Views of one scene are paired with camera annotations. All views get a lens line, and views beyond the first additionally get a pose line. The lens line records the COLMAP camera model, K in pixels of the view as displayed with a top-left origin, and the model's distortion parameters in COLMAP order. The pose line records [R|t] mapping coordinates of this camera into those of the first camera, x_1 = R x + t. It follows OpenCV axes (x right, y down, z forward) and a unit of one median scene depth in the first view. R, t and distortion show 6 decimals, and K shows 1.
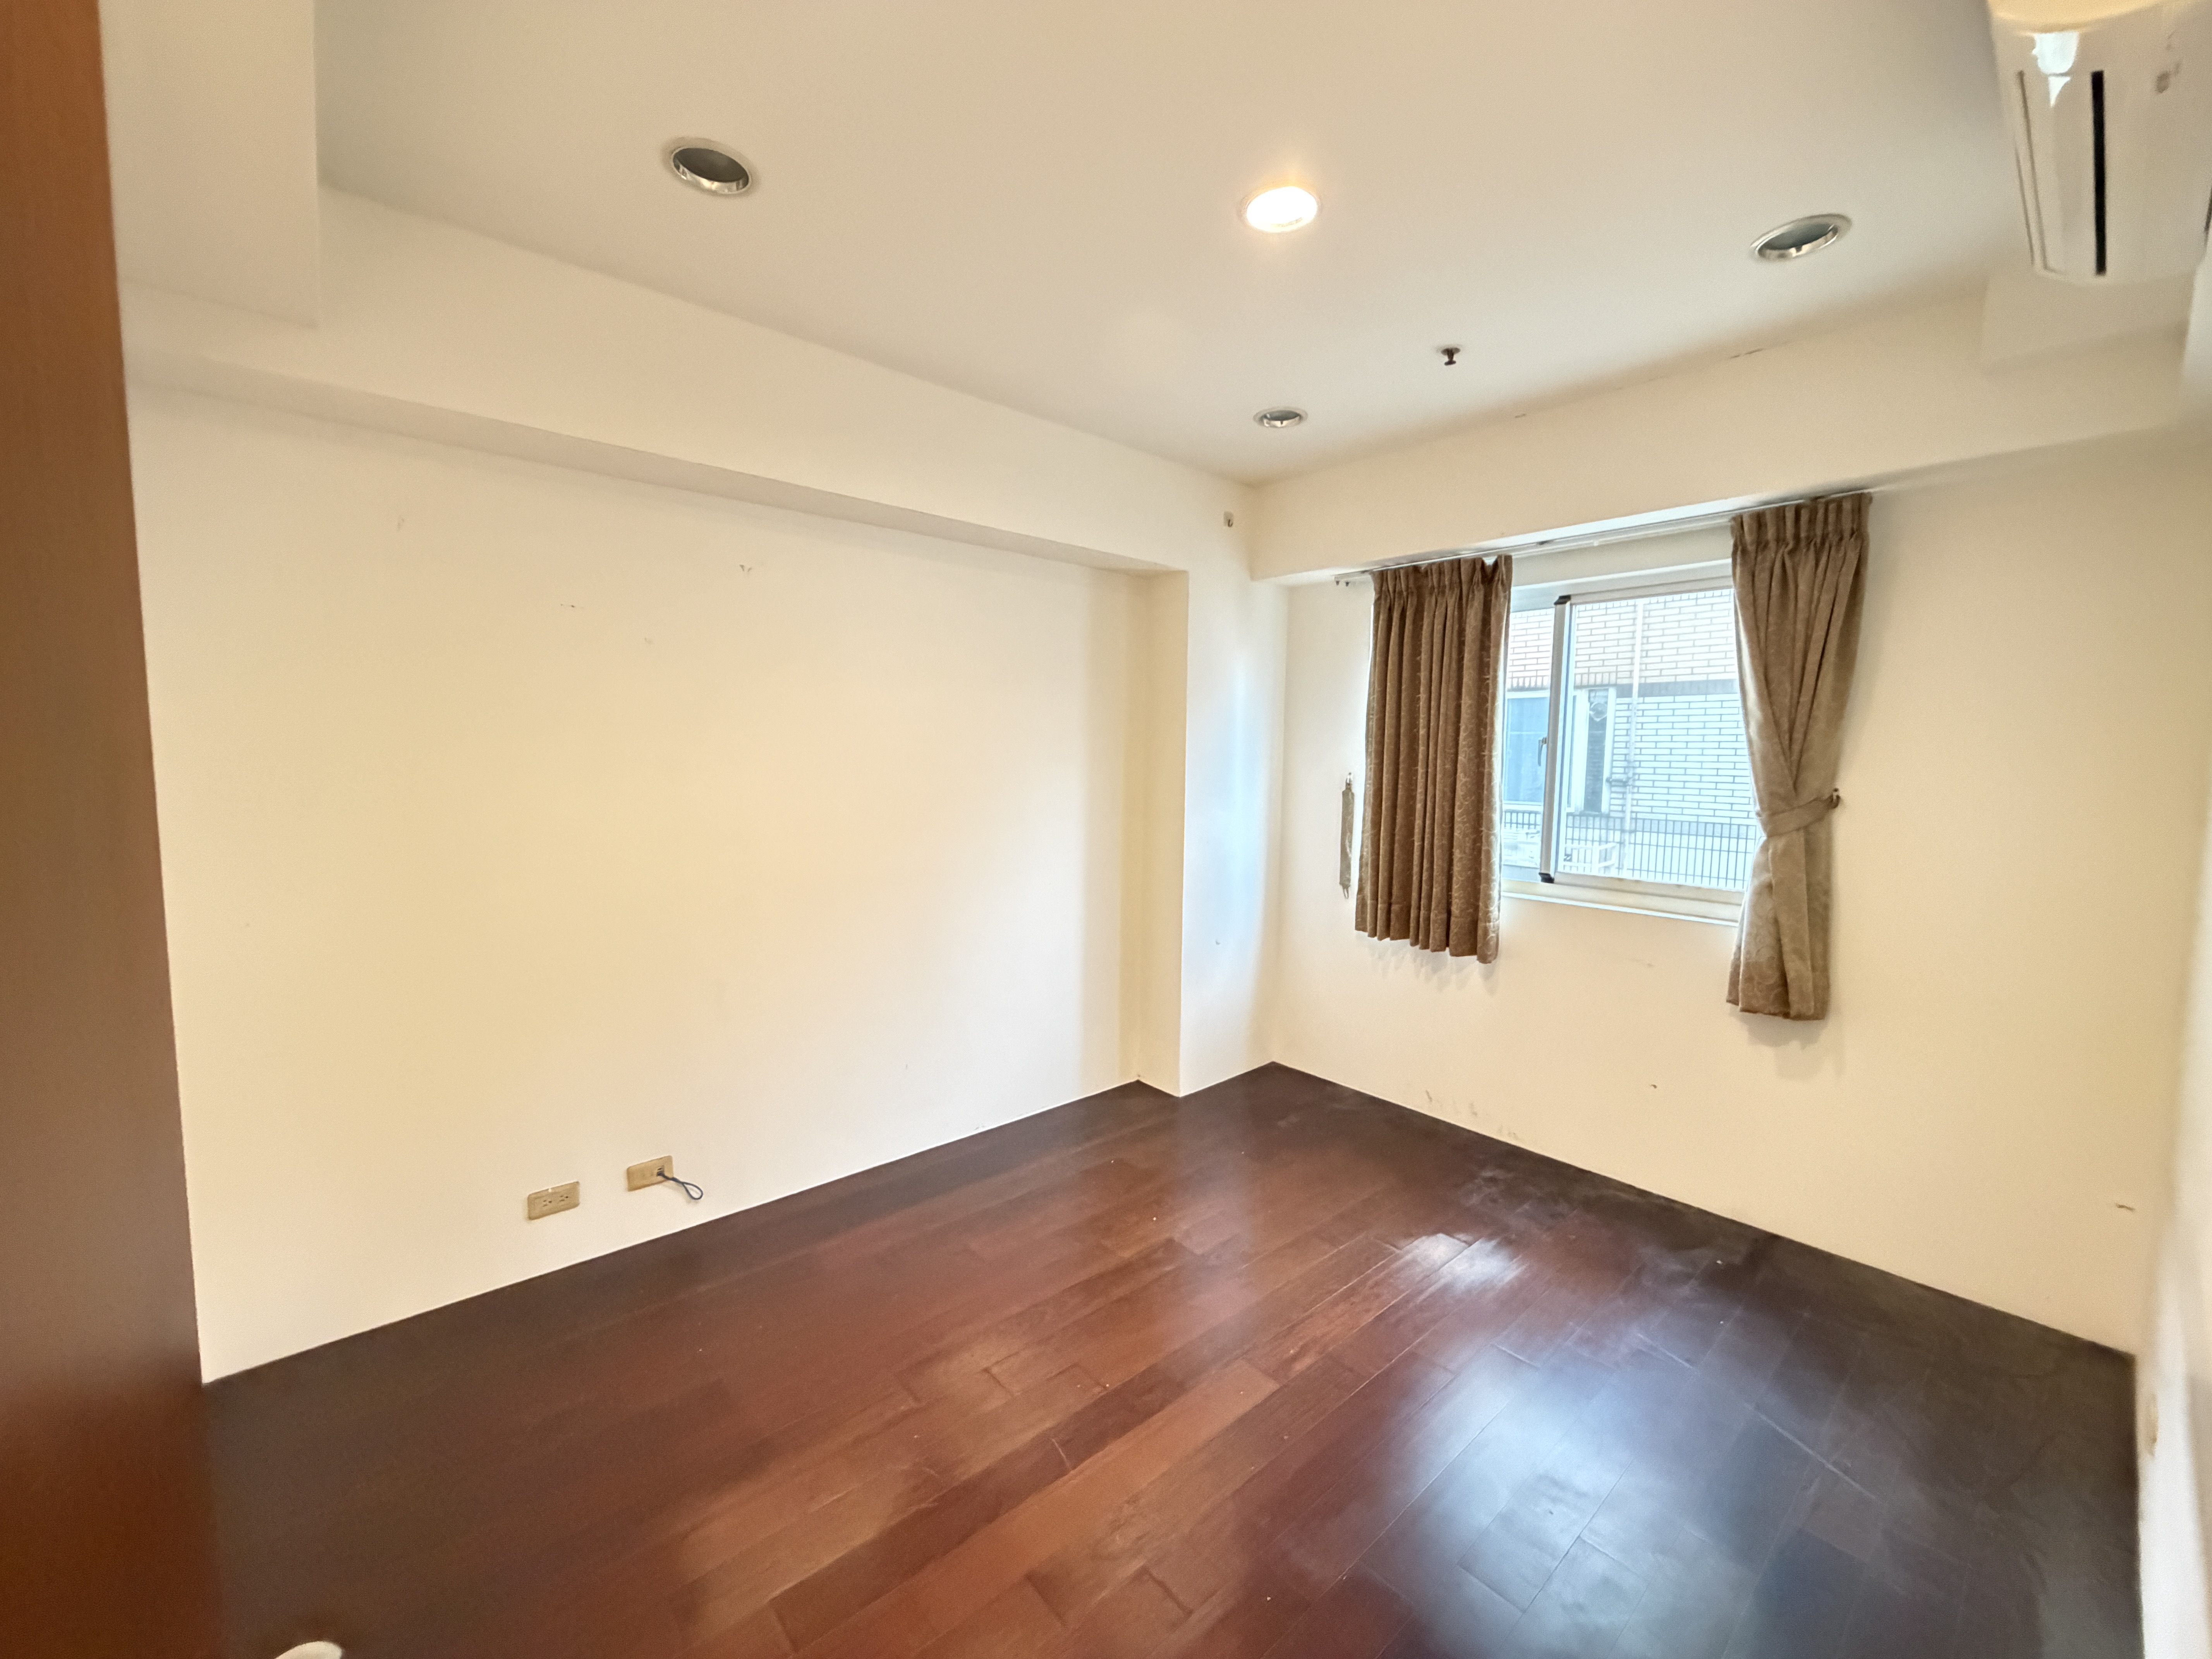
lens RADIAL K [[879.9, 0, 1101.9], [0, 879.9, 825.9], [0, 0, 1]] dist [0.000007, -0.000180]
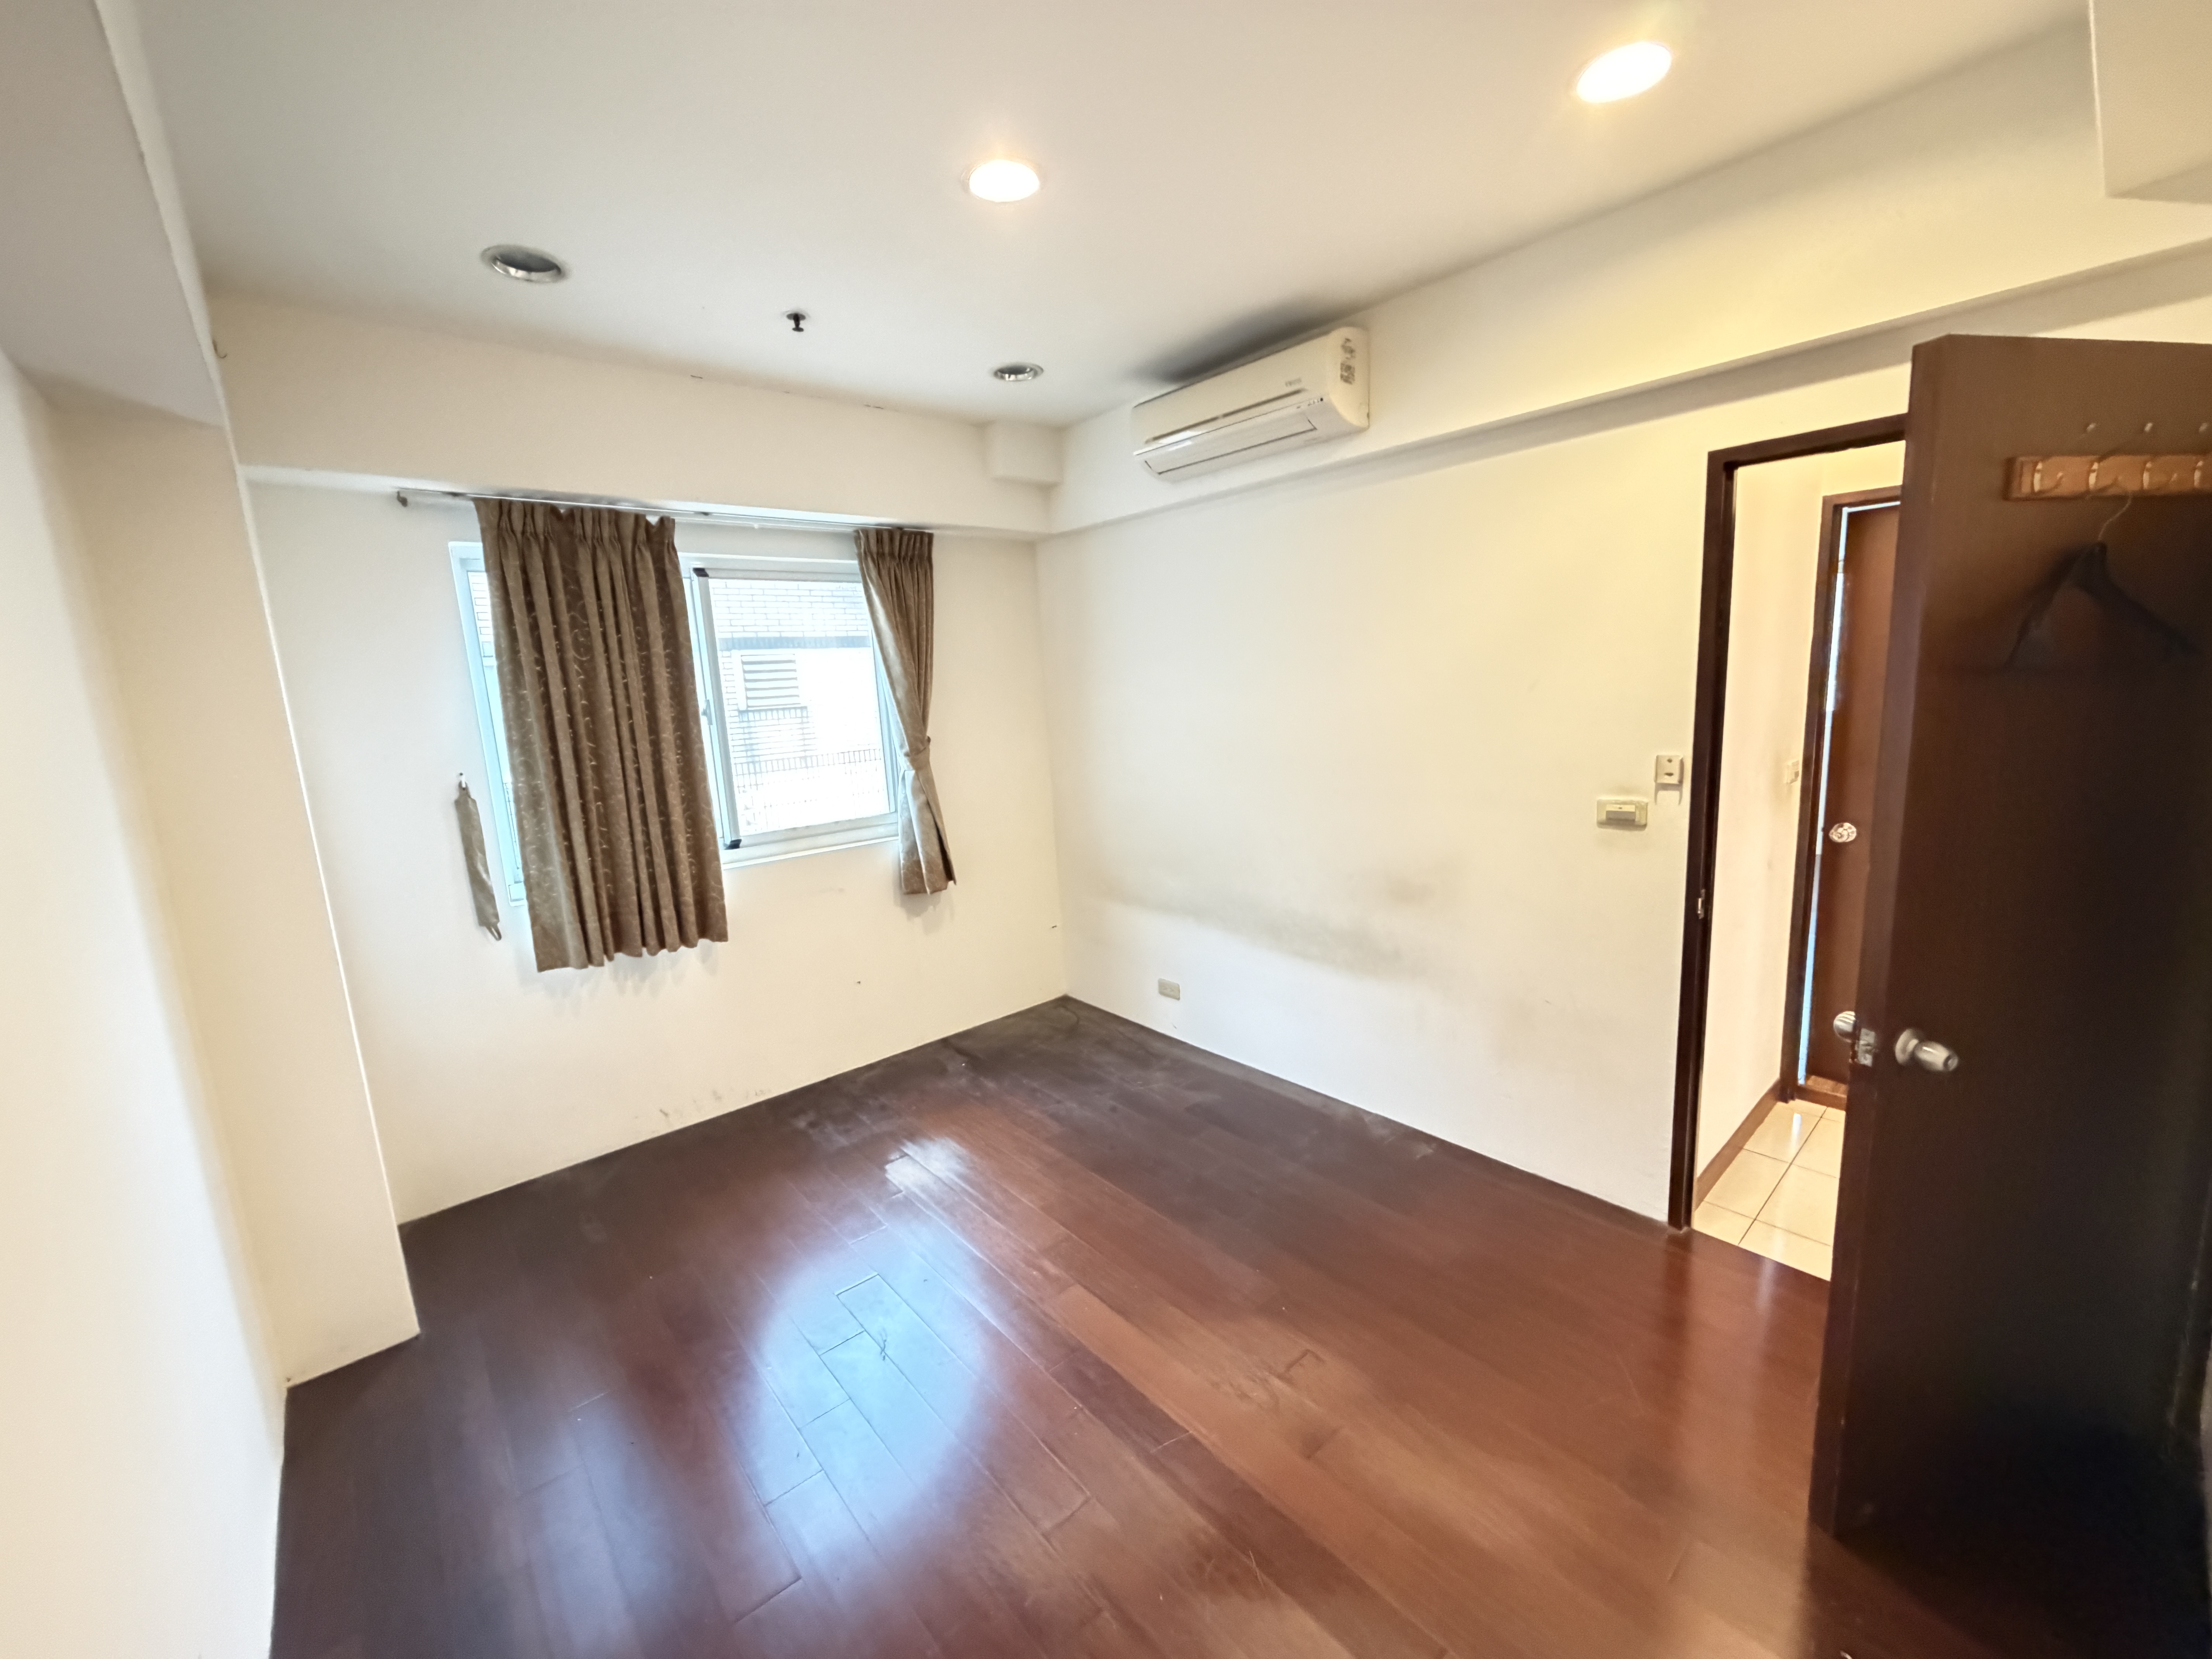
lens RADIAL K [[879.9, 0, 1101.9], [0, 879.9, 825.9], [0, 0, 1]] dist [0.000007, -0.000180]
pose [[0.001320, -0.179626, 0.983734, -0.603840], [0.137941, 0.974363, 0.177730, -0.102476], [-0.990440, 0.135463, 0.026064, 0.643413]]
